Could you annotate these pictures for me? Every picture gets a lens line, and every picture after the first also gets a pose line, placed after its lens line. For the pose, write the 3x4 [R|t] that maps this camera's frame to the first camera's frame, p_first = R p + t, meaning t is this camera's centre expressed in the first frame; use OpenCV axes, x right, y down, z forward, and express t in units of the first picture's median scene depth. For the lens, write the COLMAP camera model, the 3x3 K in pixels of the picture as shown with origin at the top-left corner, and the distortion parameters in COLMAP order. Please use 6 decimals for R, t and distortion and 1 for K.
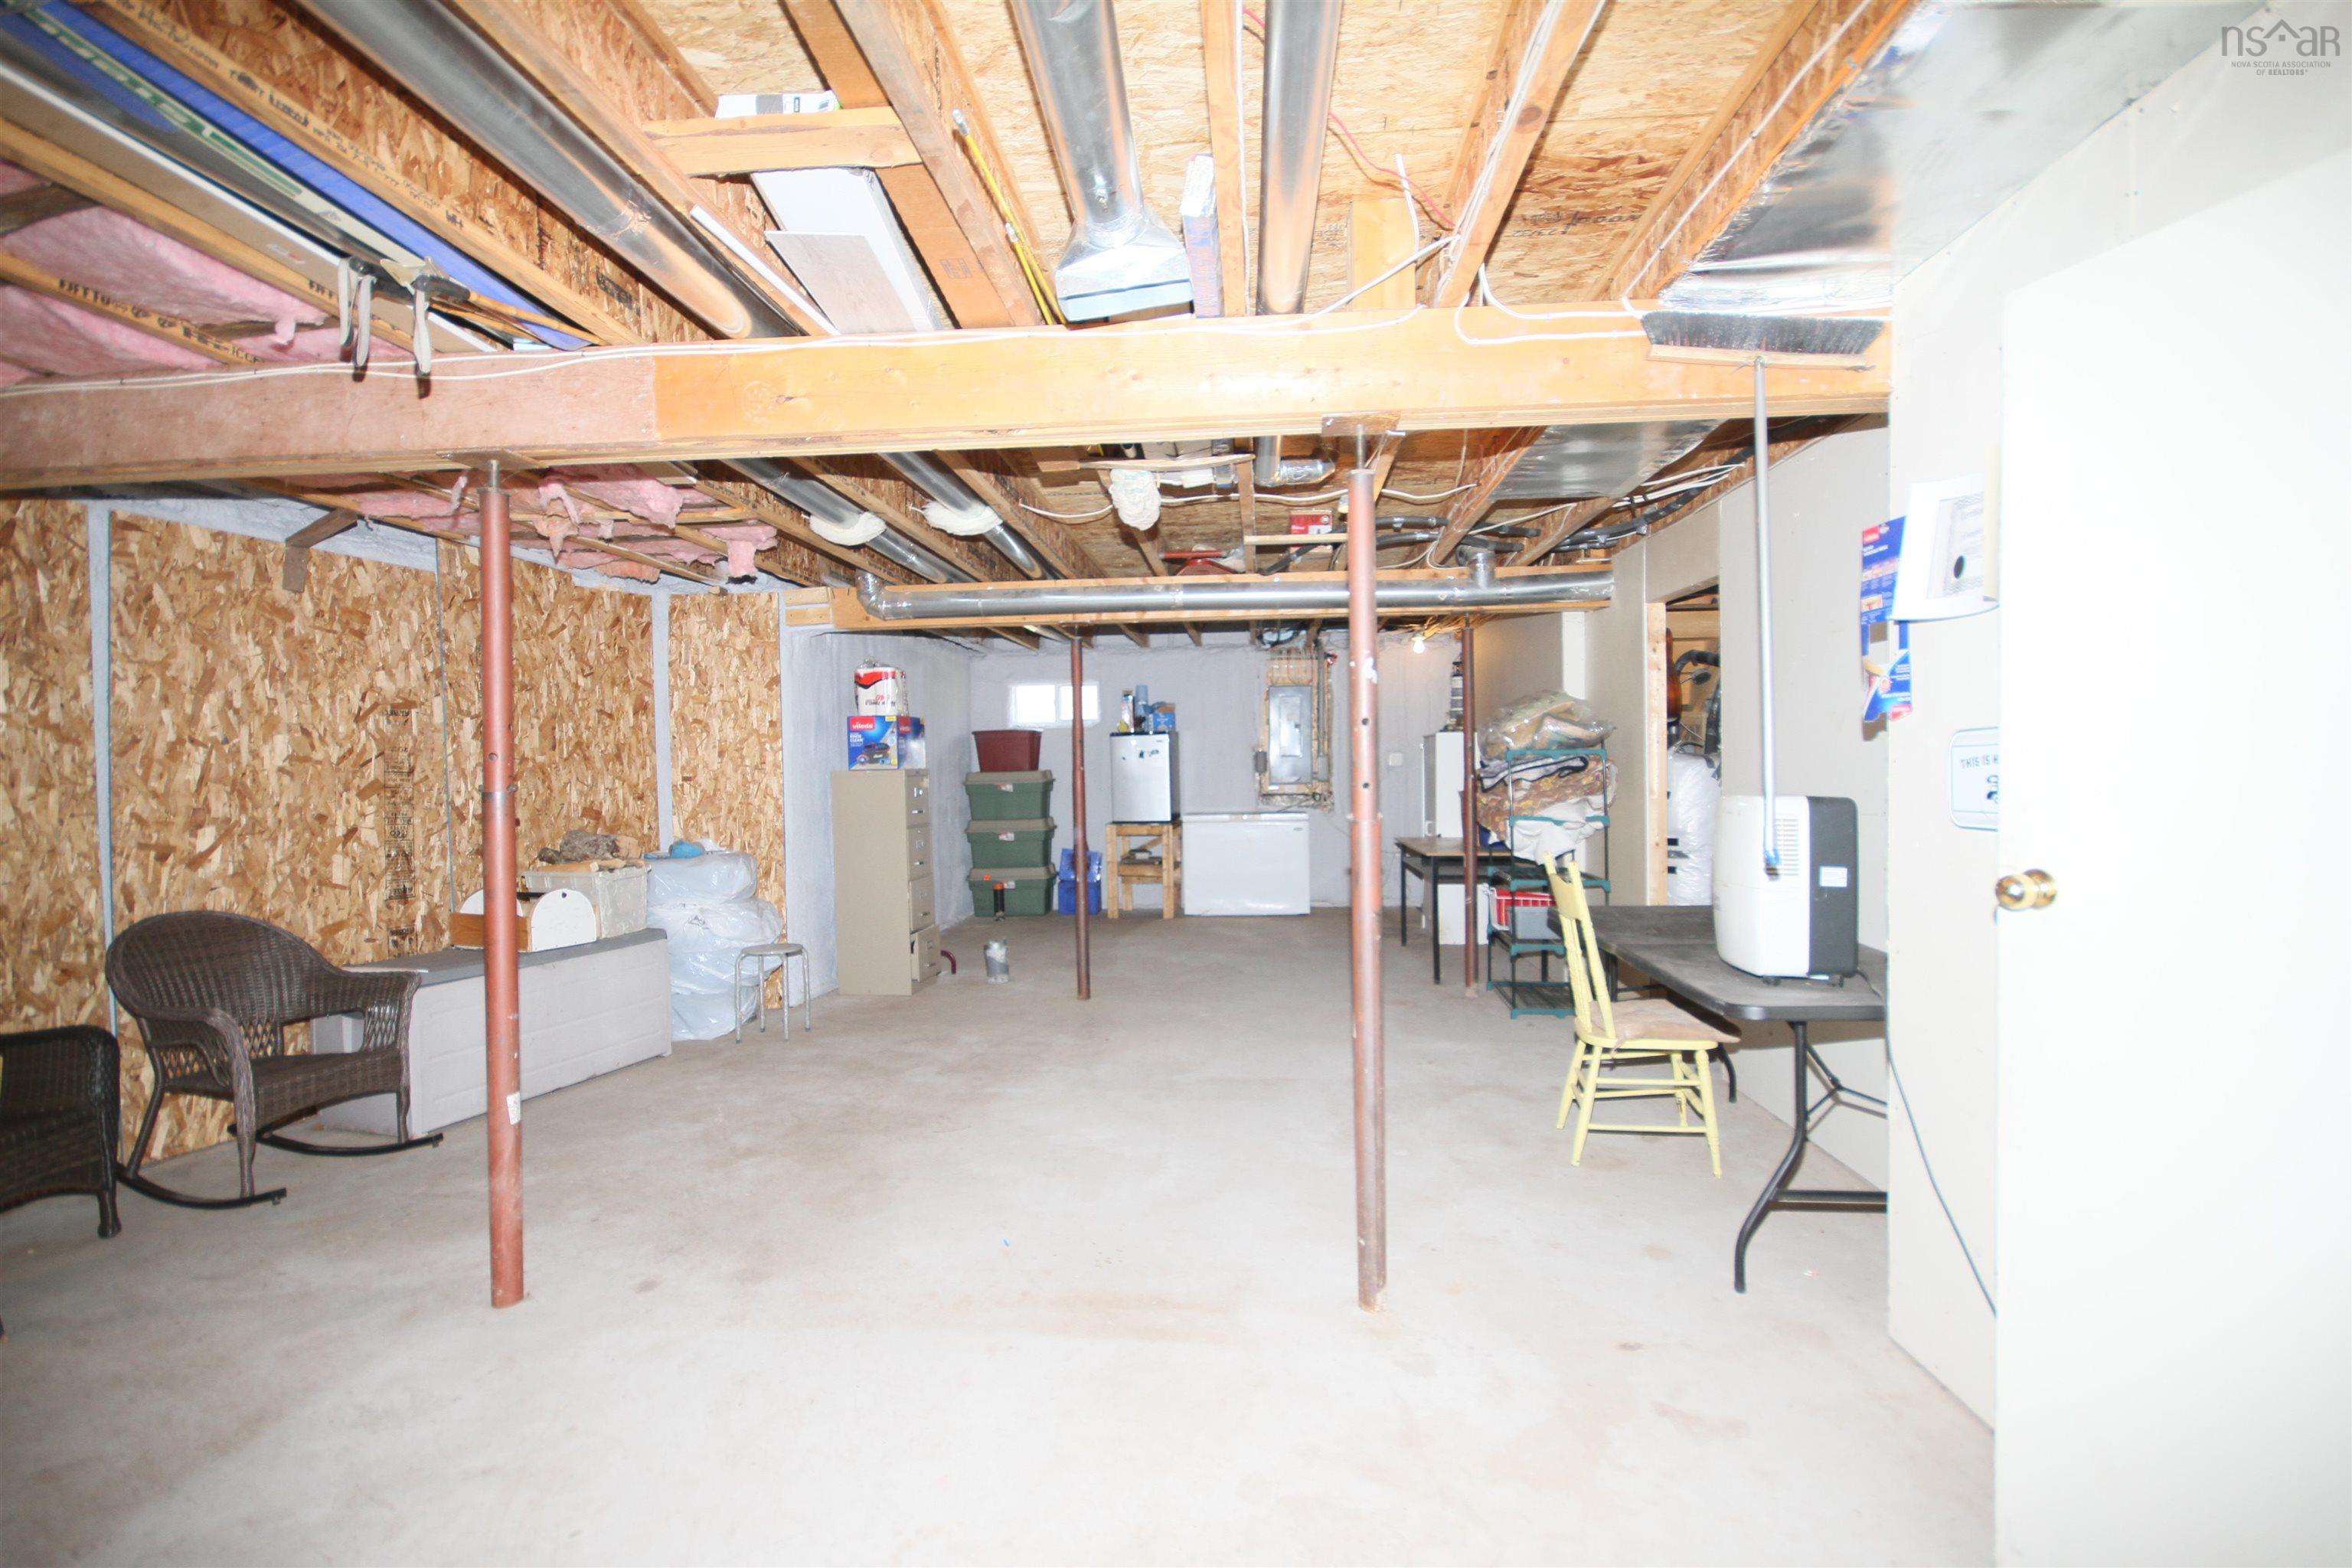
lens RADIAL K [[1099.2, 0, 1163.6], [0, 1099.2, 776.1], [0, 0, 1]] dist [0.004543, -0.006805]
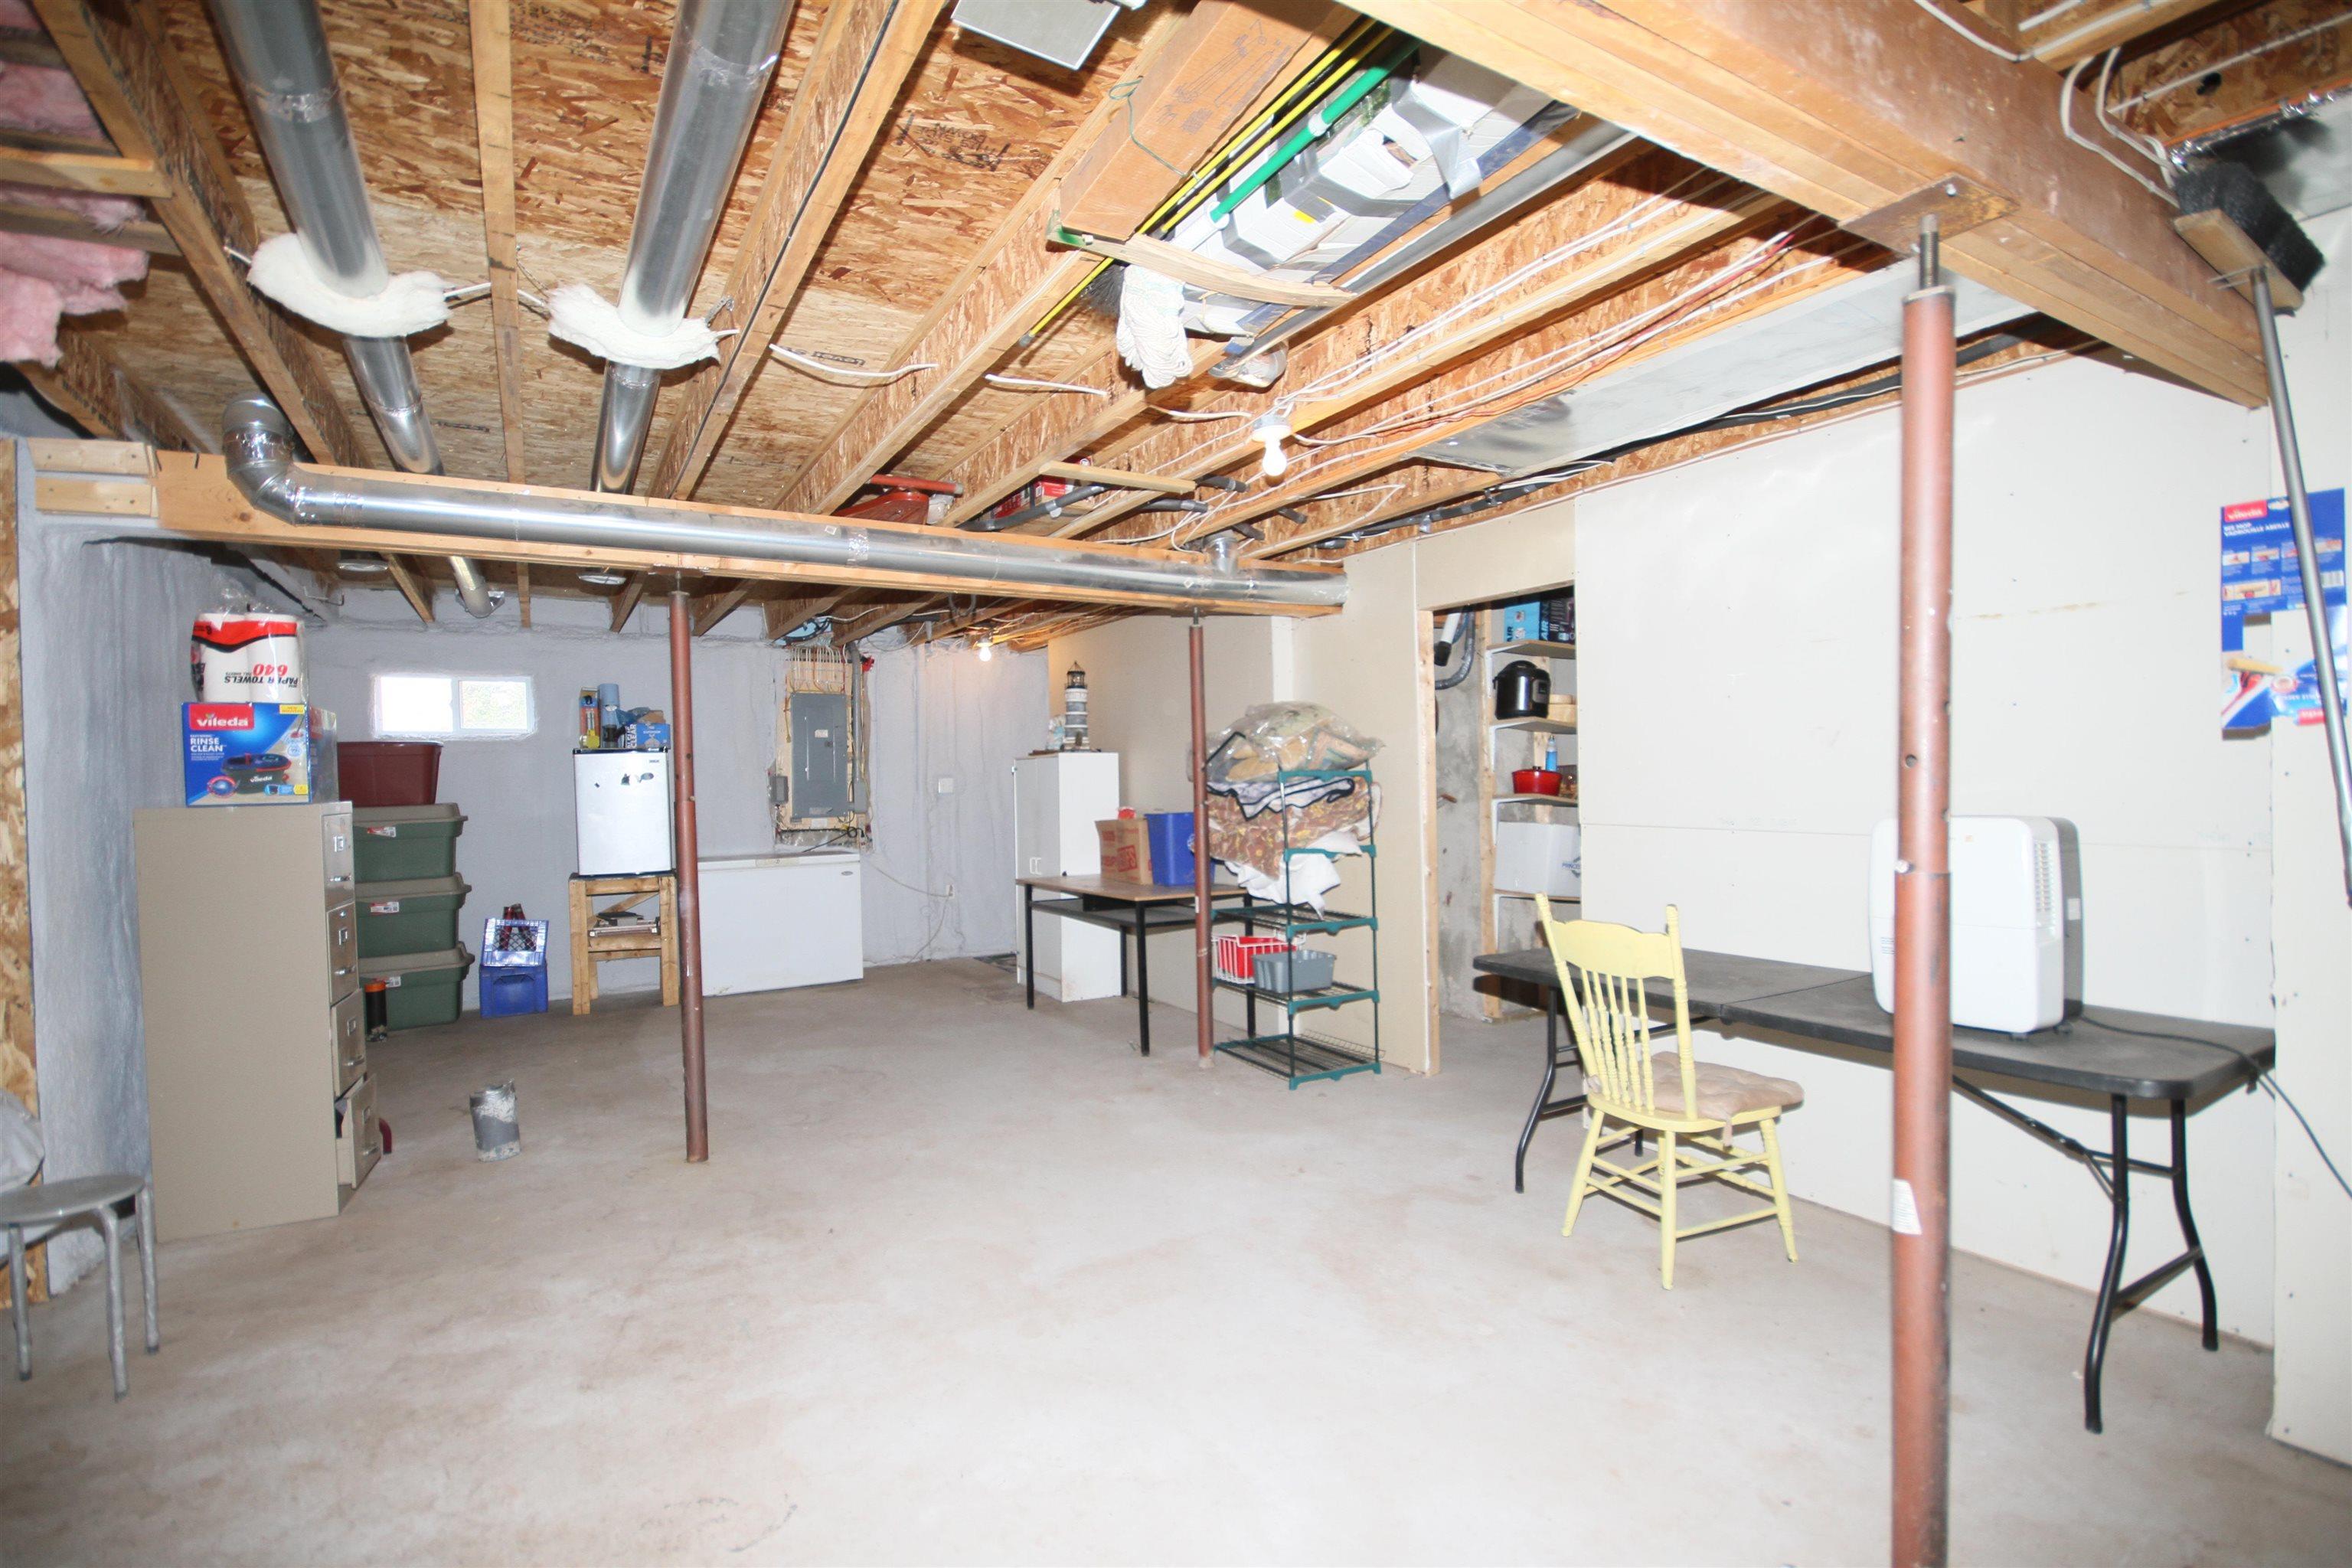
lens RADIAL K [[1099.2, 0, 1182.8], [0, 1099.2, 783.1], [0, 0, 1]] dist [0.004543, -0.006805]
pose [[0.813994, -0.002058, 0.580869, -0.203606], [0.013621, 0.999786, -0.015546, -0.001835], [-0.580713, 0.020566, 0.813848, 0.301797]]
